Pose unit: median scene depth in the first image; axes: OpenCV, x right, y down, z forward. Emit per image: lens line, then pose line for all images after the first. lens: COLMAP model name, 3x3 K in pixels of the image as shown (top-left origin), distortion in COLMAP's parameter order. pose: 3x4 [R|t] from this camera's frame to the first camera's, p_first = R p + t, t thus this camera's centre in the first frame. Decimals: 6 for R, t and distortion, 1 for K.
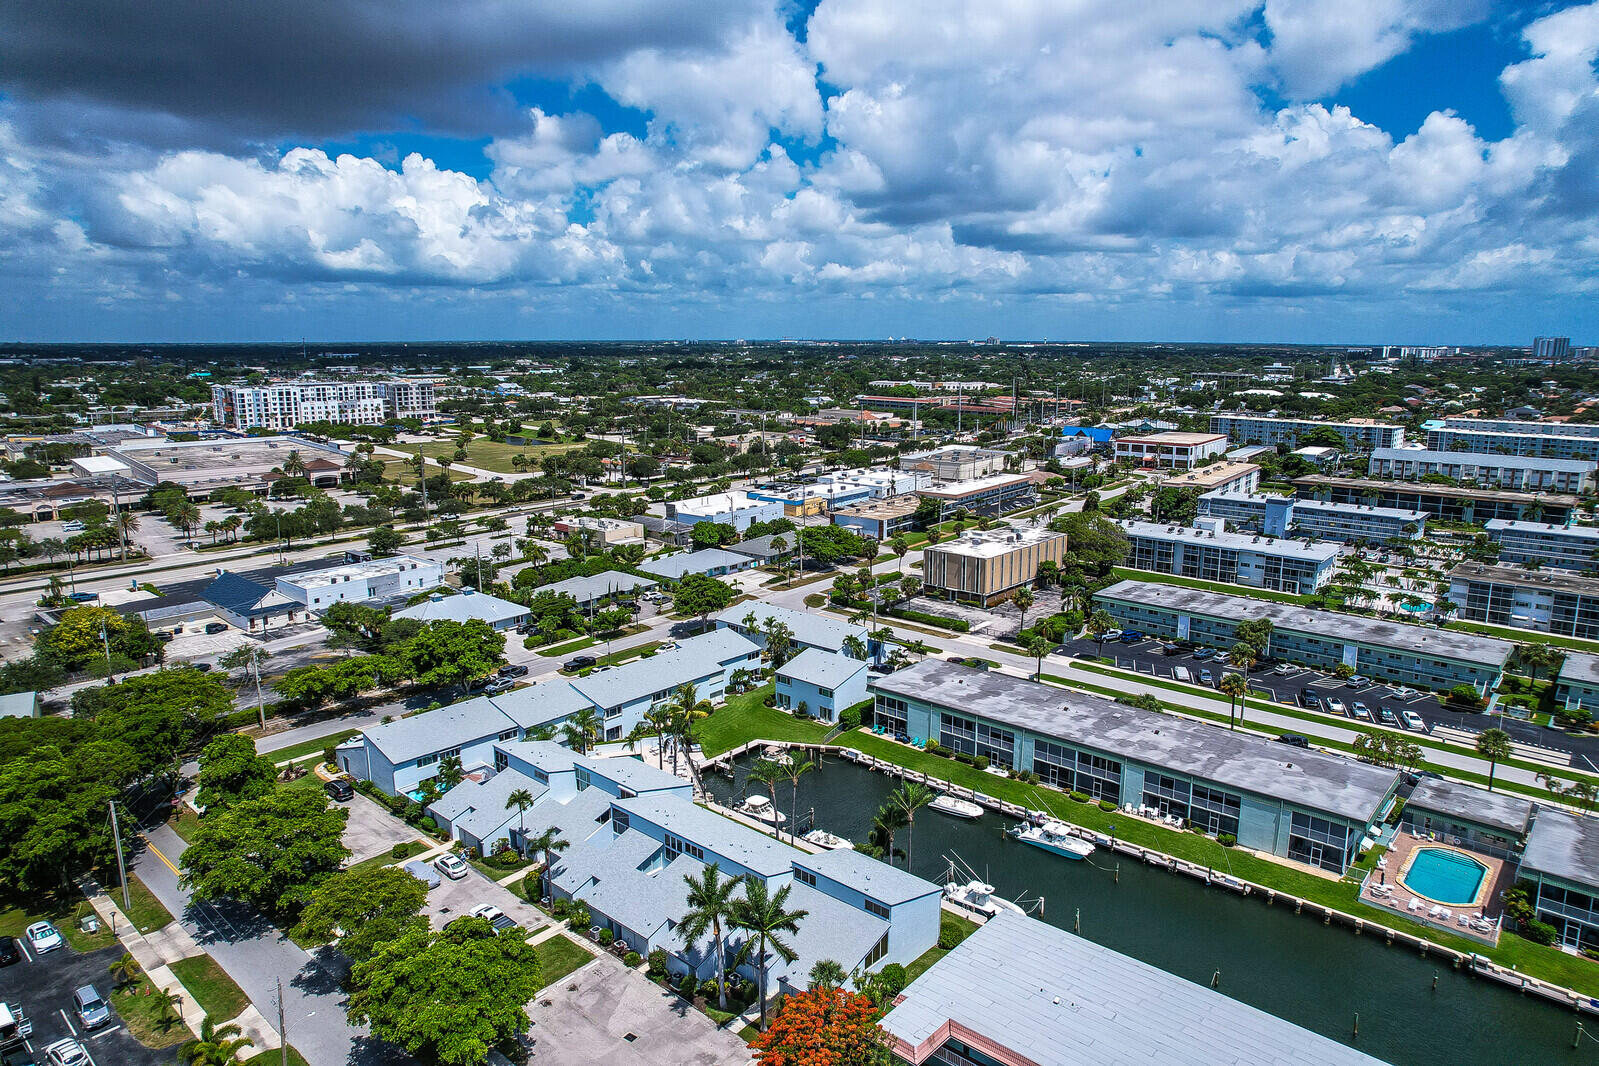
lens RADIAL K [[1019.5, 0, 816.1], [0, 1019.5, 533.4], [0, 0, 1]] dist [-0.074614, 0.065106]
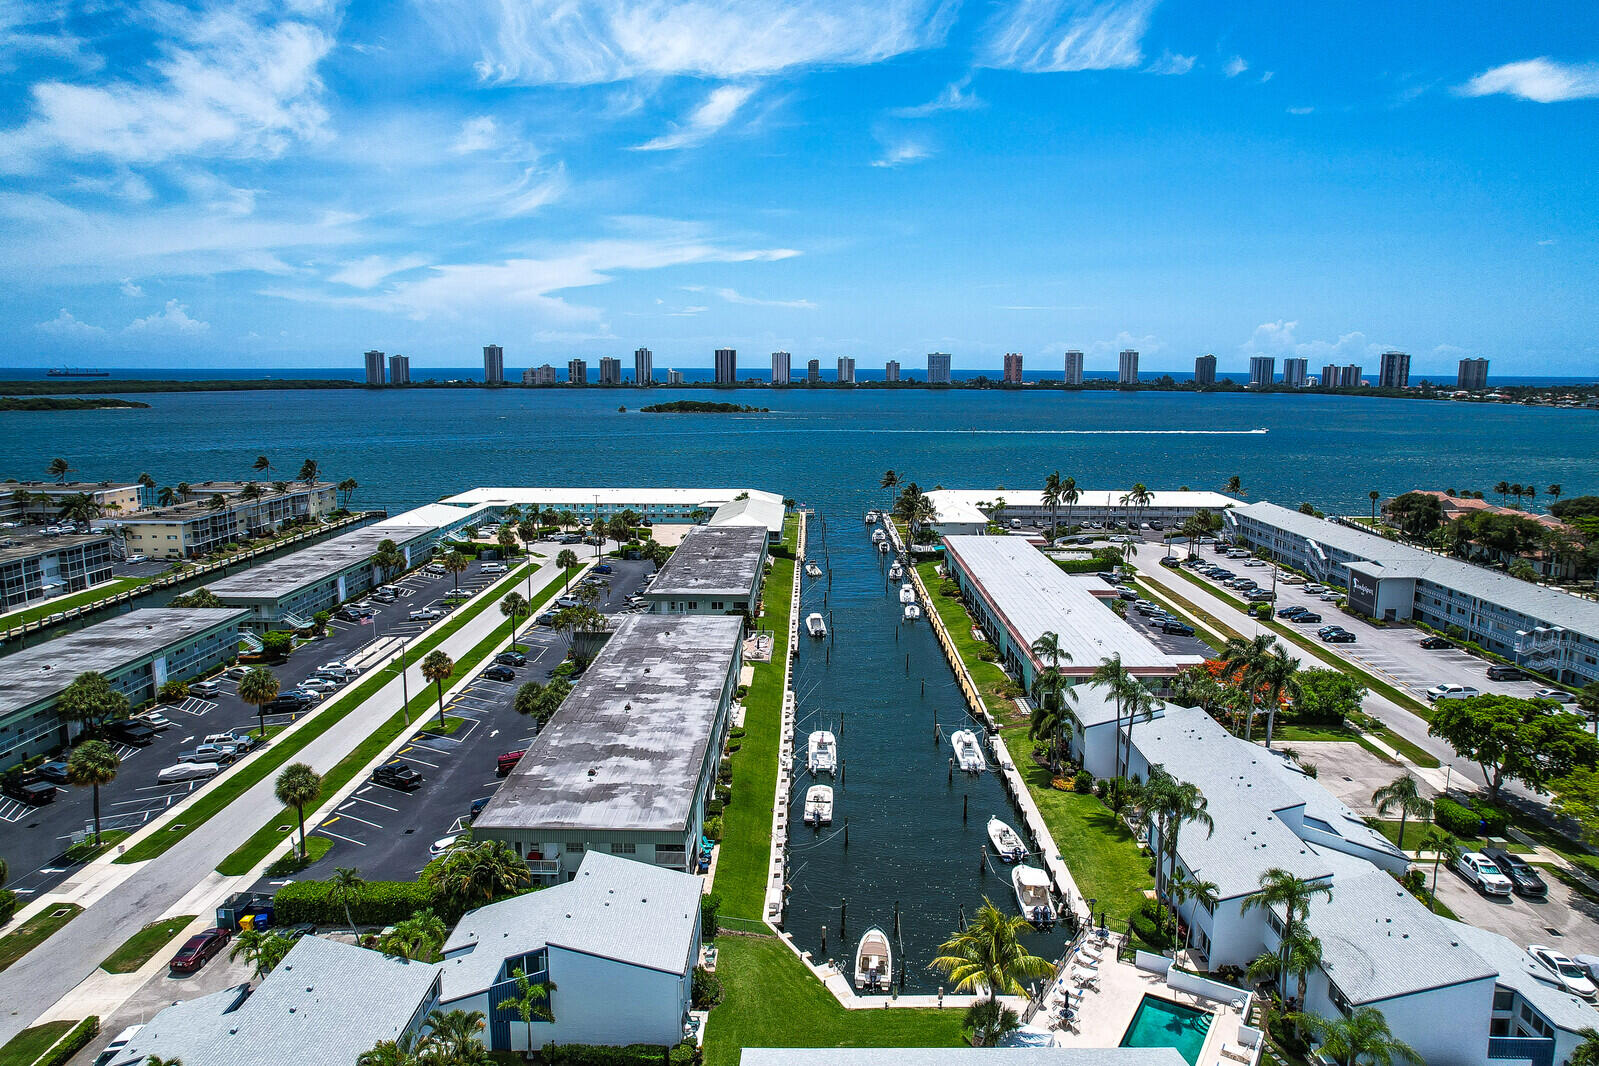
lens RADIAL K [[1013.8, 0, 811.6], [0, 1013.8, 474.1], [0, 0, 1]] dist [-0.068340, 0.069073]
pose [[-0.656642, -0.085835, 0.749302, -0.369539], [0.135342, 0.963964, 0.229031, -0.140465], [-0.741959, 0.251804, -0.621363, 1.228672]]
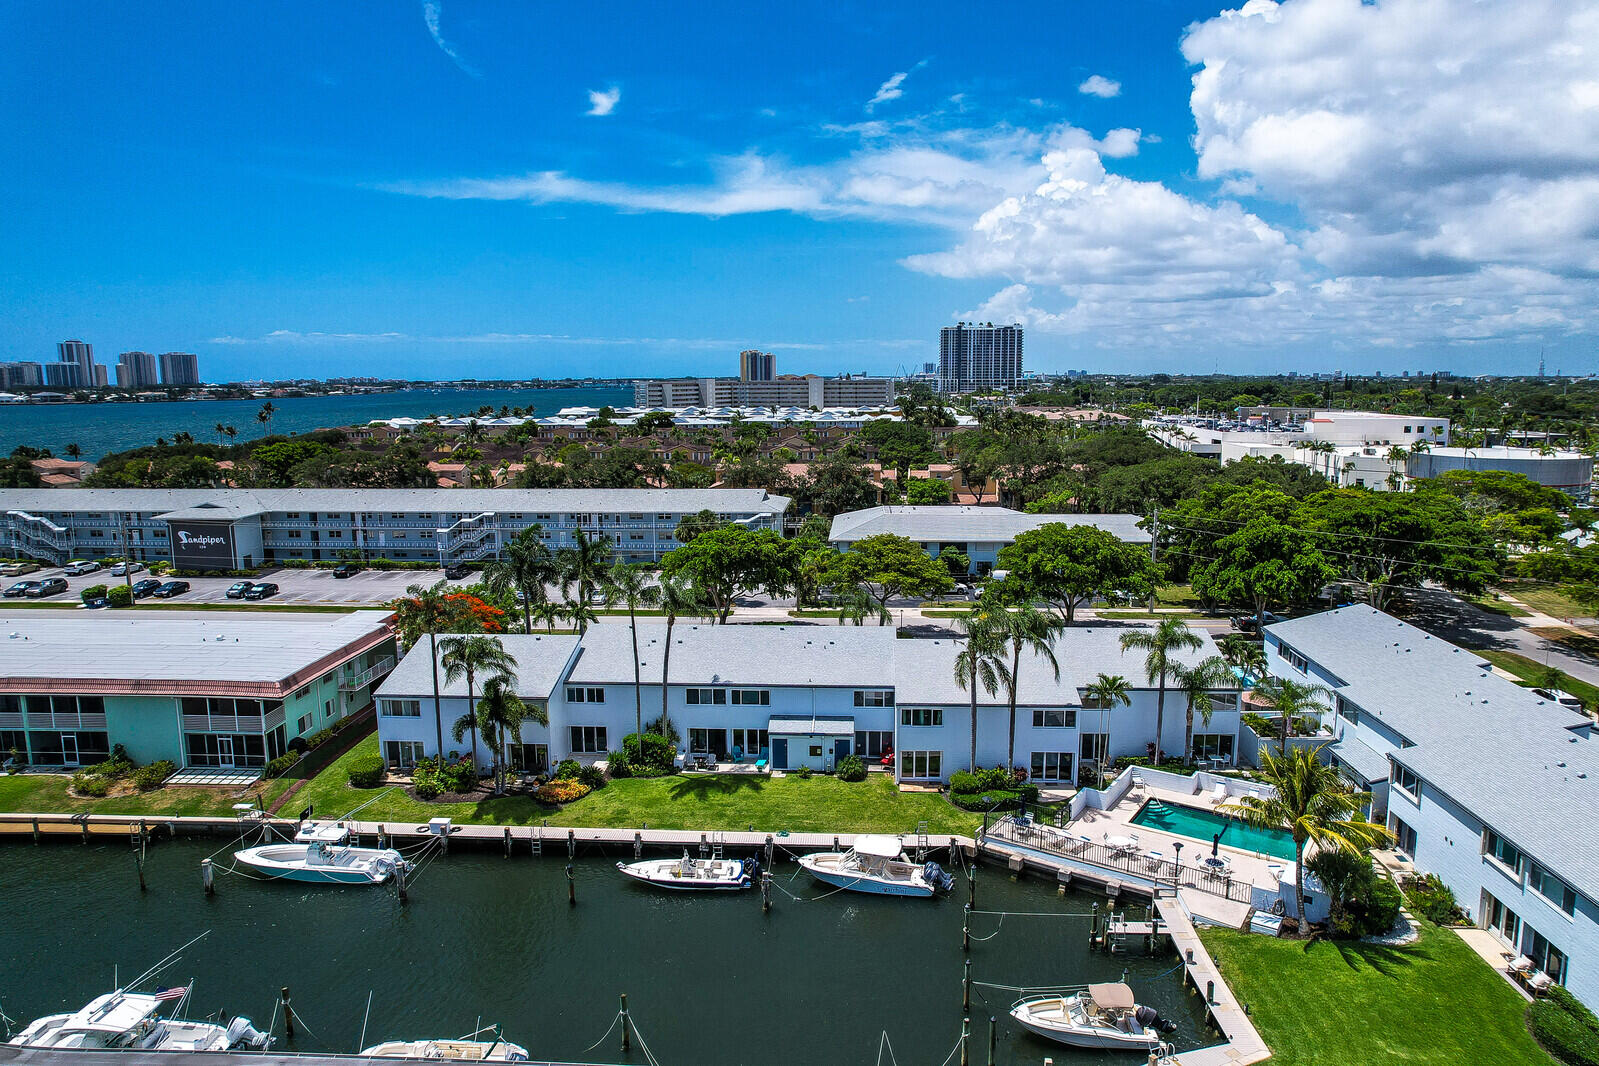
lens RADIAL K [[1033.1, 0, 810.8], [0, 1033.1, 534.5], [0, 0, 1]] dist [-0.074669, 0.071050]
pose [[-0.786975, 0.097063, -0.609302, 0.193526], [-0.112082, 0.948626, 0.295884, 0.000143], [0.606719, 0.301145, -0.735666, 1.078820]]
